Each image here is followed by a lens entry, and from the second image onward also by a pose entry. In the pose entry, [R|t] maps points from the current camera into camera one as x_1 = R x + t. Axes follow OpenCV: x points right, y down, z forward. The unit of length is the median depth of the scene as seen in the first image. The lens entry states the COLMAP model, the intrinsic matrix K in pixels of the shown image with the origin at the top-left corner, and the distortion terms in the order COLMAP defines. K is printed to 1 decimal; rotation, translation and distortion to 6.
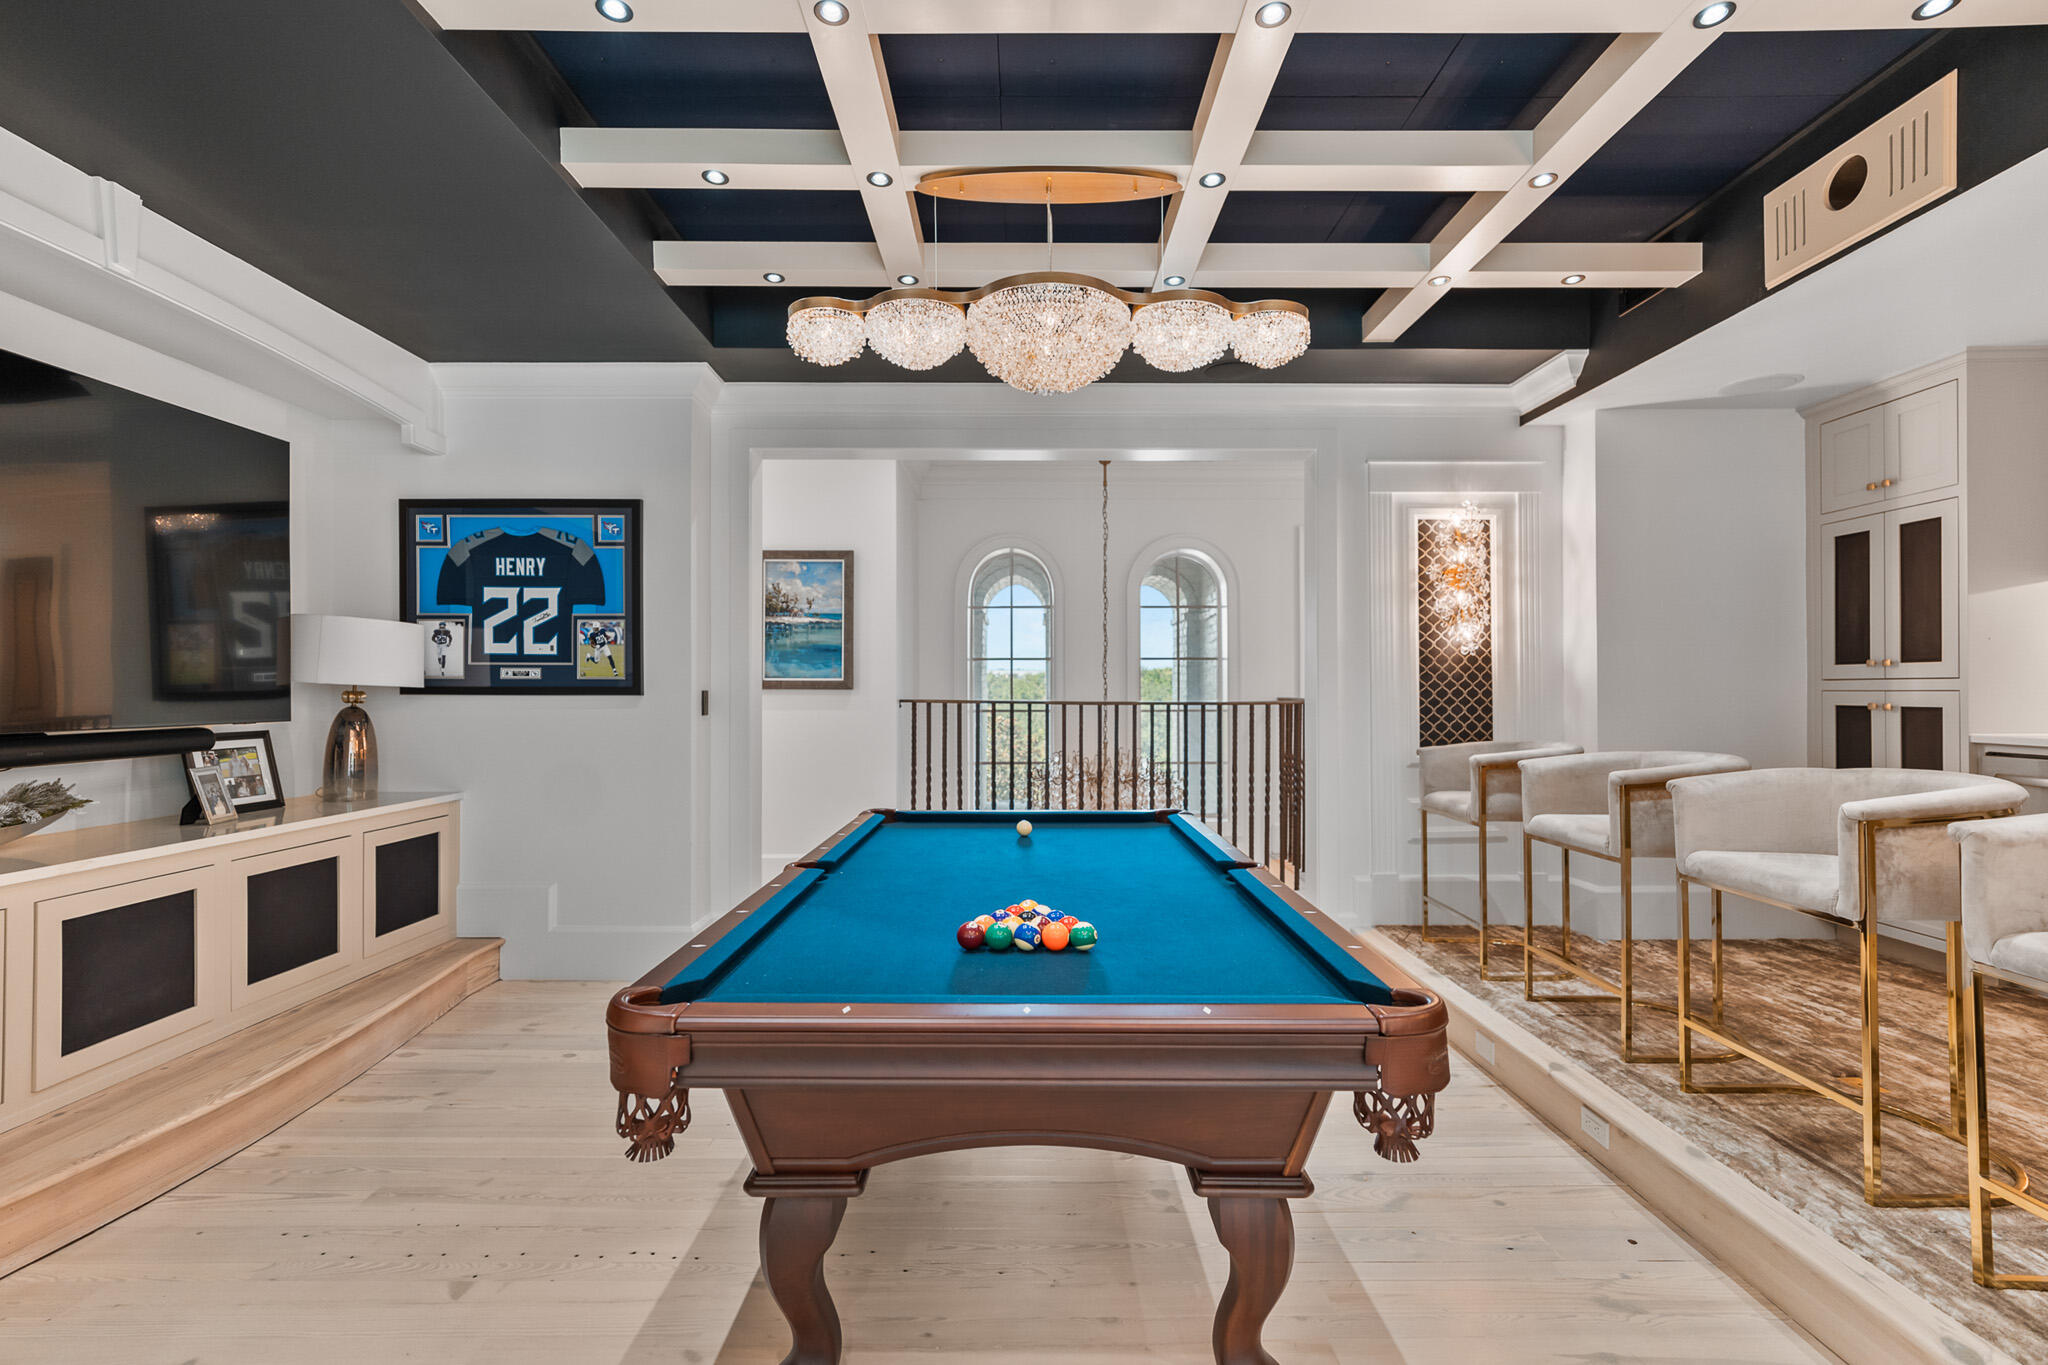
lens RADIAL K [[934.5, 0, 1029.4], [0, 934.5, 682.1], [0, 0, 1]] dist [-0.001630, 0.006441]
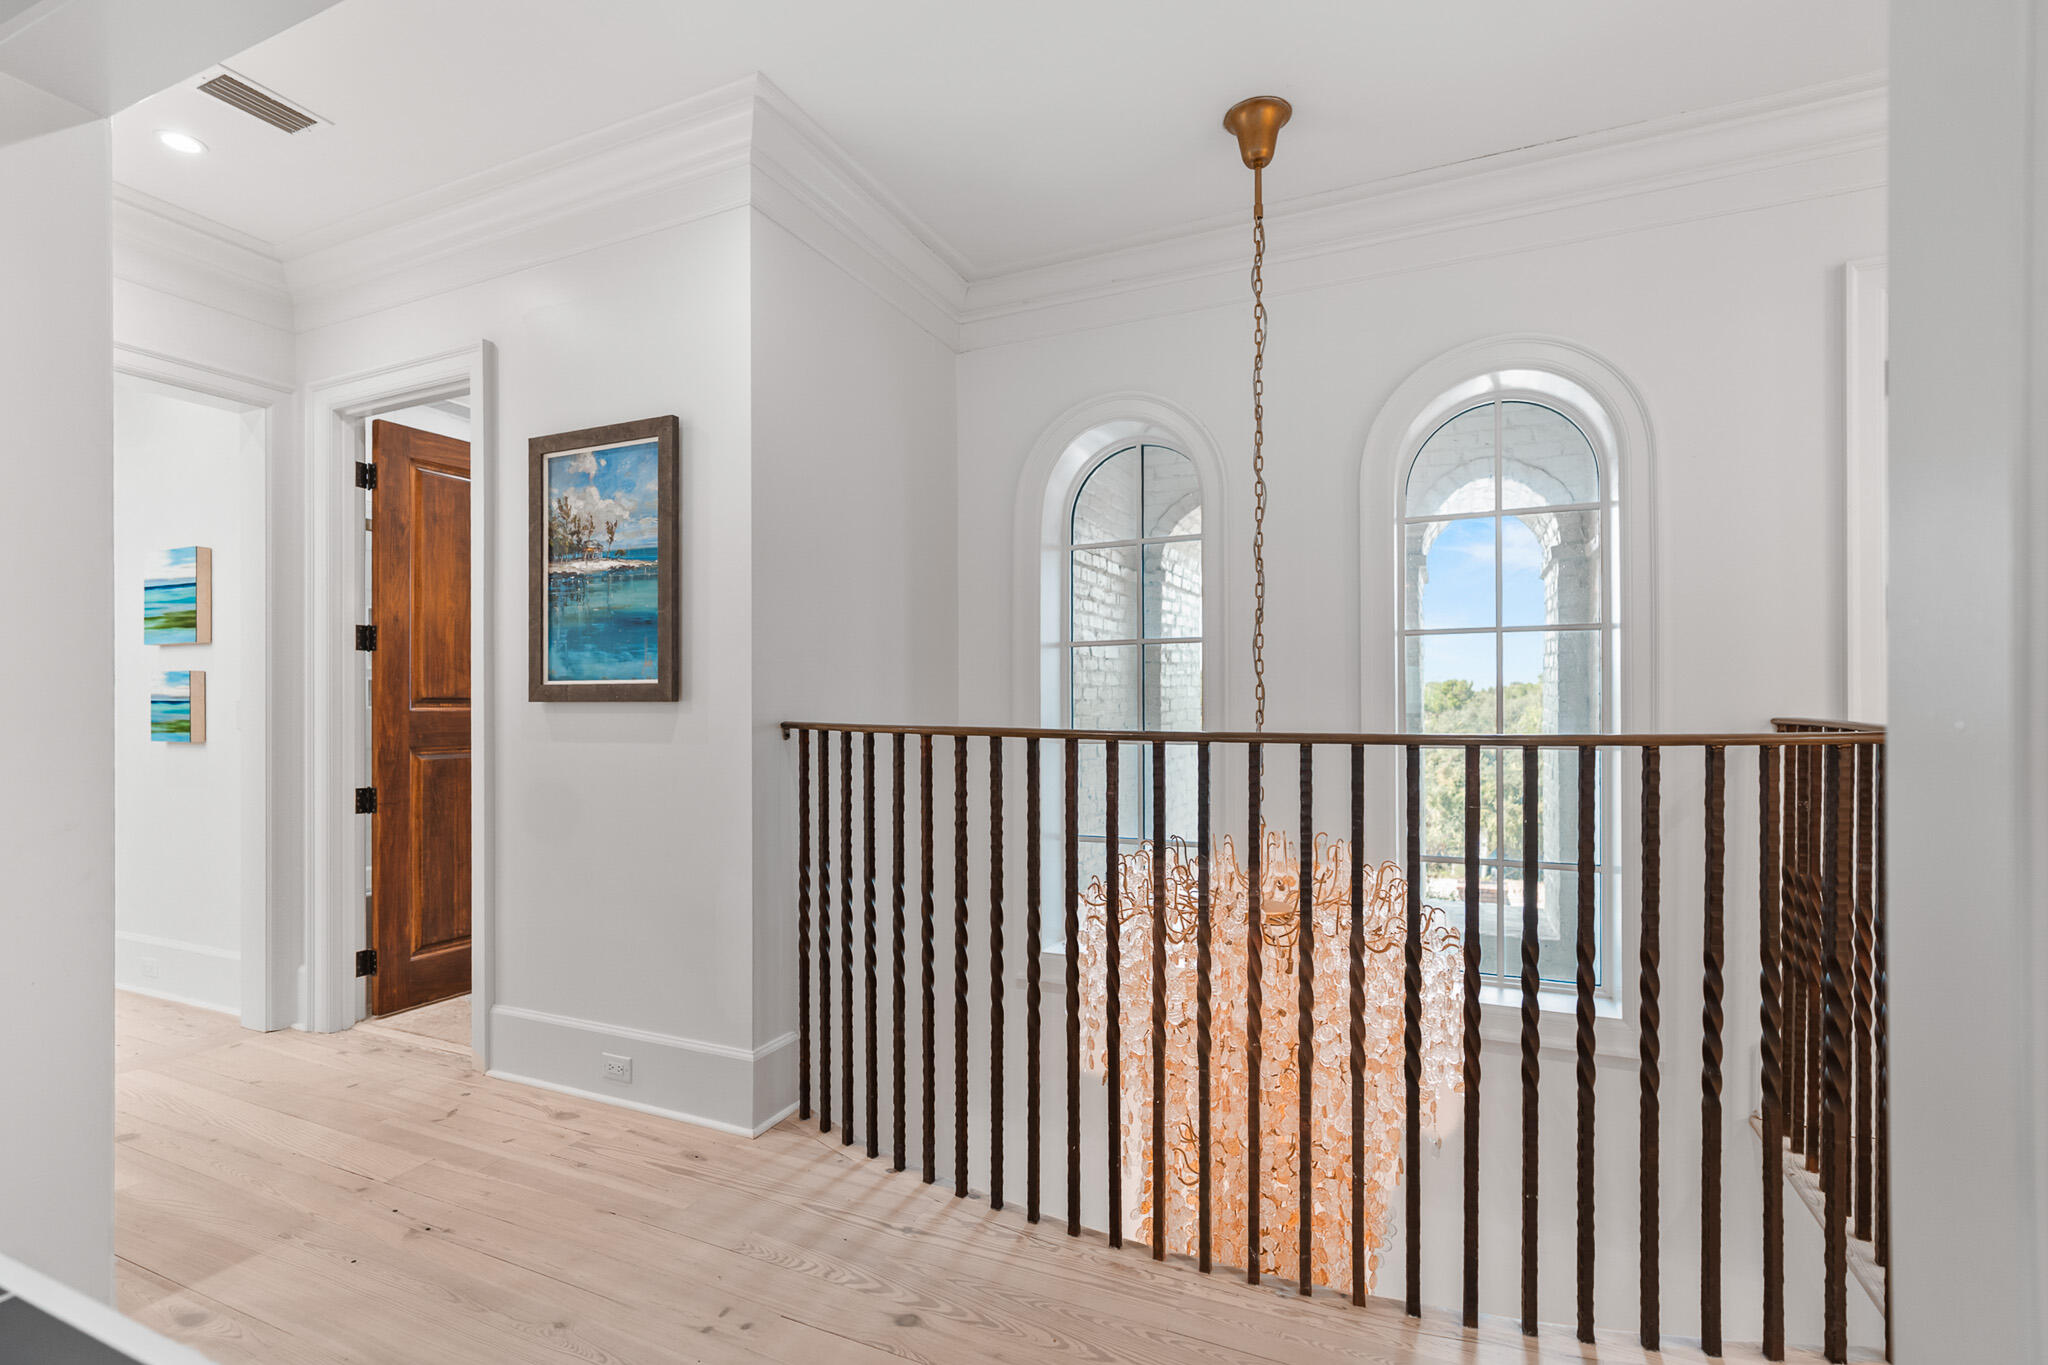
lens RADIAL K [[934.5, 0, 1023.5], [0, 934.5, 696.9], [0, 0, 1]] dist [-0.001630, 0.006441]
pose [[0.908997, -0.006443, -0.416753, 0.271814], [0.005996, 0.999979, -0.002382, 0.011678], [0.416760, -0.000334, 0.909017, 0.975759]]
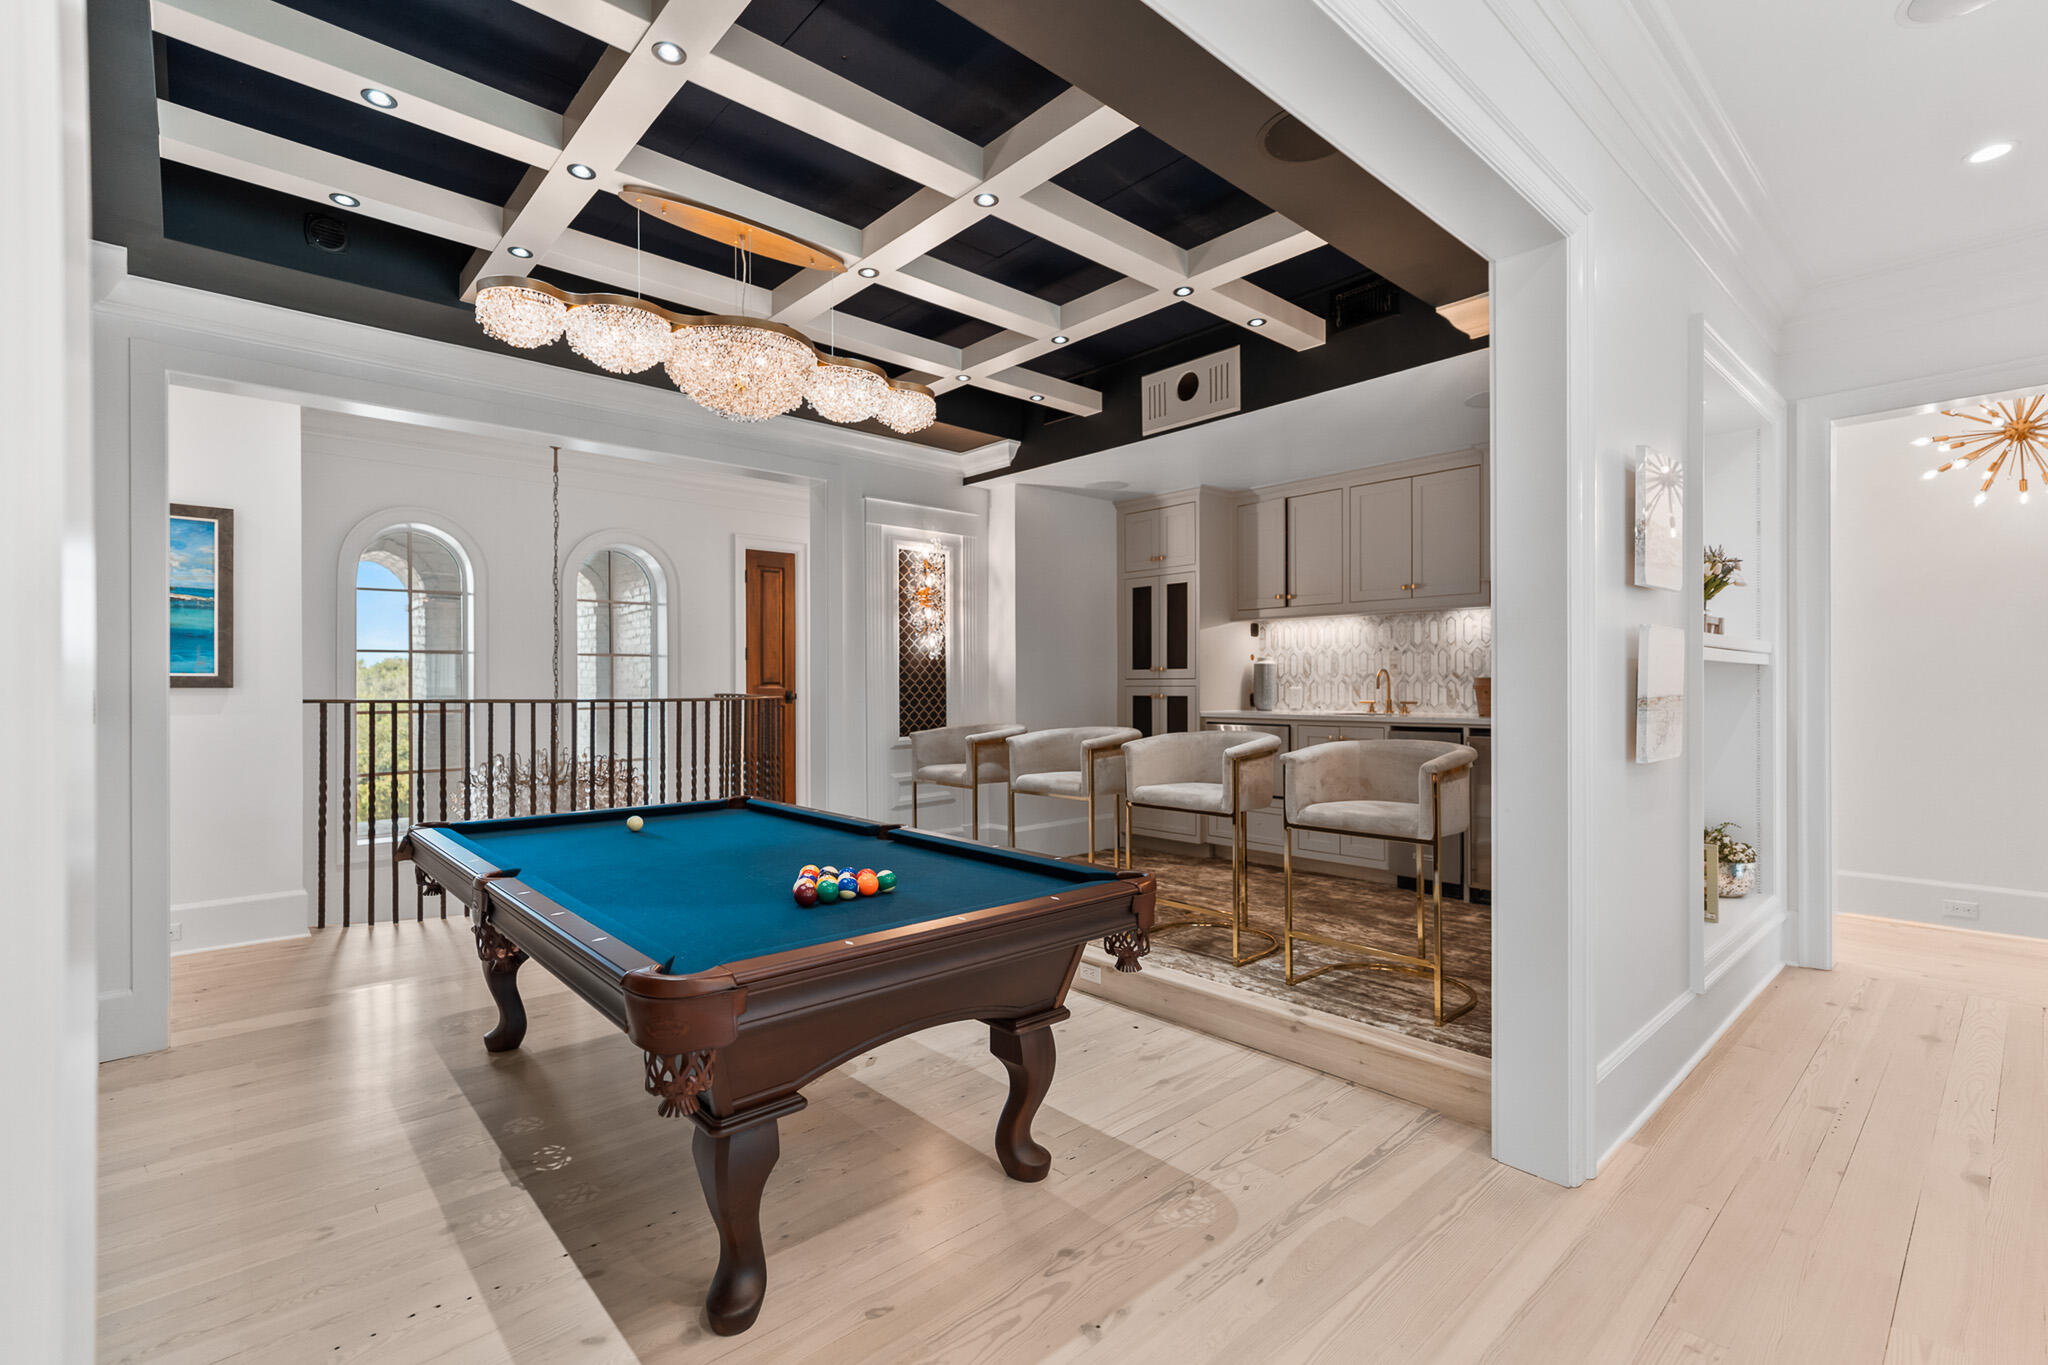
lens RADIAL K [[934.5, 0, 1023.8], [0, 934.5, 682.4], [0, 0, 1]] dist [-0.001630, 0.006441]
pose [[0.738632, -0.000046, 0.674109, -0.351650], [-0.003094, 0.999989, 0.003458, -0.002016], [-0.674102, -0.004639, 0.738624, -0.035023]]
